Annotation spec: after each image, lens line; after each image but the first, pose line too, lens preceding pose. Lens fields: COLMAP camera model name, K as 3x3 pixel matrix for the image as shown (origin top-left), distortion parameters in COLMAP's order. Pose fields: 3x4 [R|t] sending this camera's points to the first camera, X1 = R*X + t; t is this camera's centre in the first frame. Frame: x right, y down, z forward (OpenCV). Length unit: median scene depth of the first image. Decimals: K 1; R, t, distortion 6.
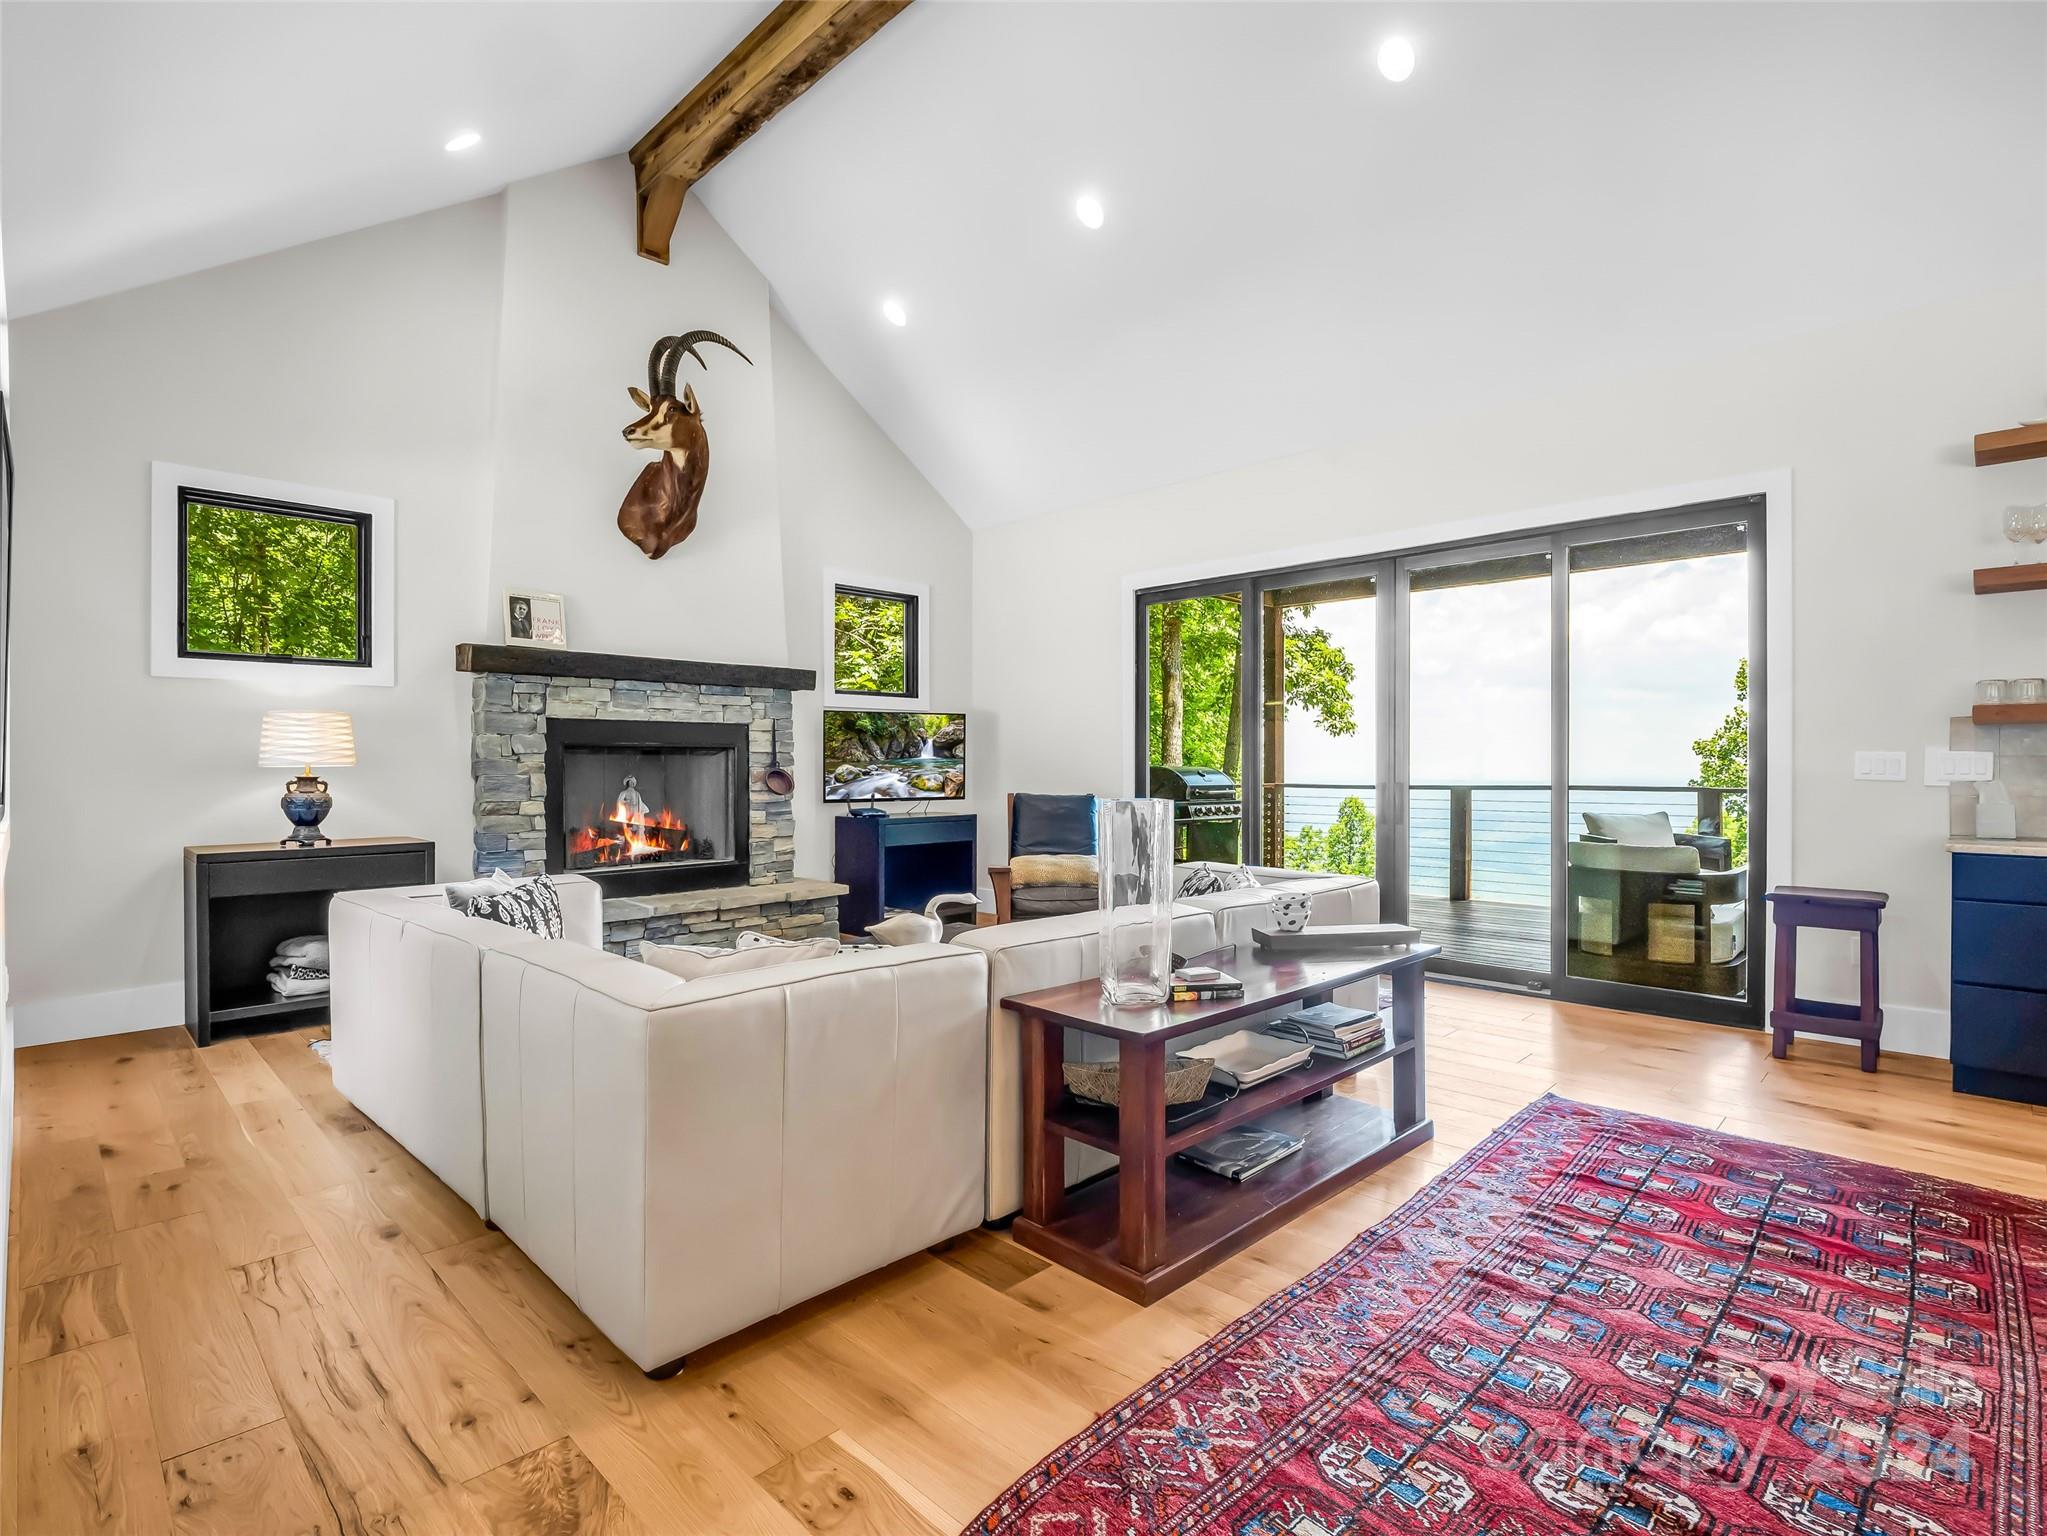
lens RADIAL K [[1000.2, 0, 996.8], [0, 1000.2, 769.6], [0, 0, 1]] dist [-0.018460, -0.000749]
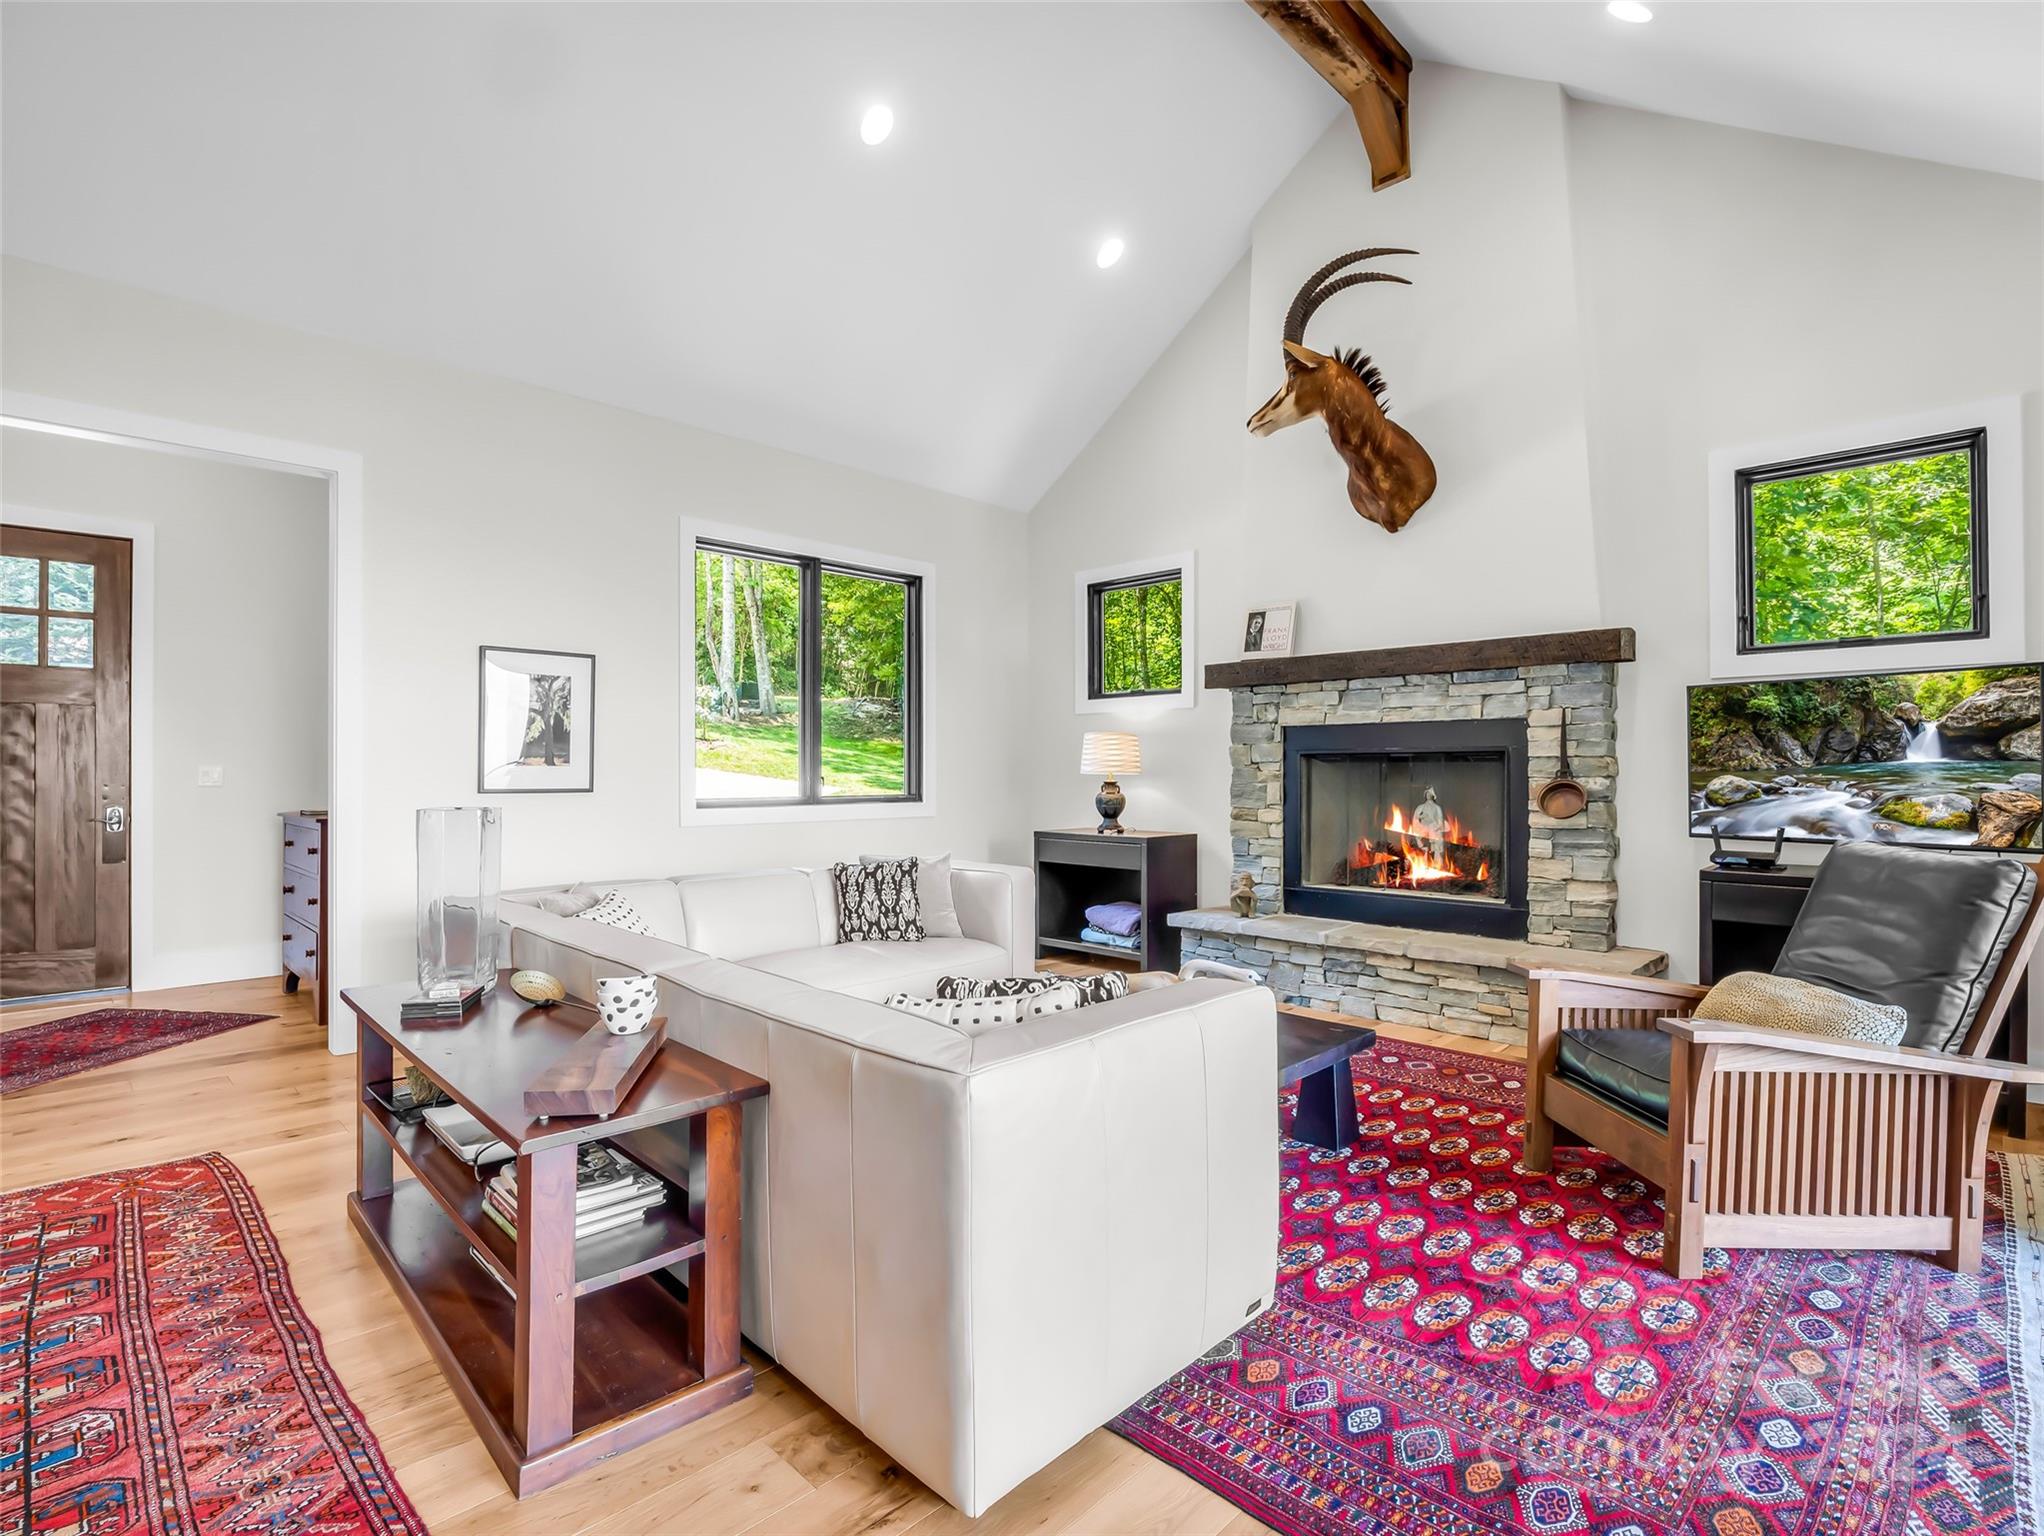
lens RADIAL K [[998.7, 0, 1008.1], [0, 998.7, 771.6], [0, 0, 1]] dist [-0.018460, -0.000749]
pose [[0.000630, 0.002118, -0.999998, 0.496346], [-0.005075, 0.999985, 0.002115, -0.006702], [0.999987, 0.005074, 0.000641, 0.655791]]
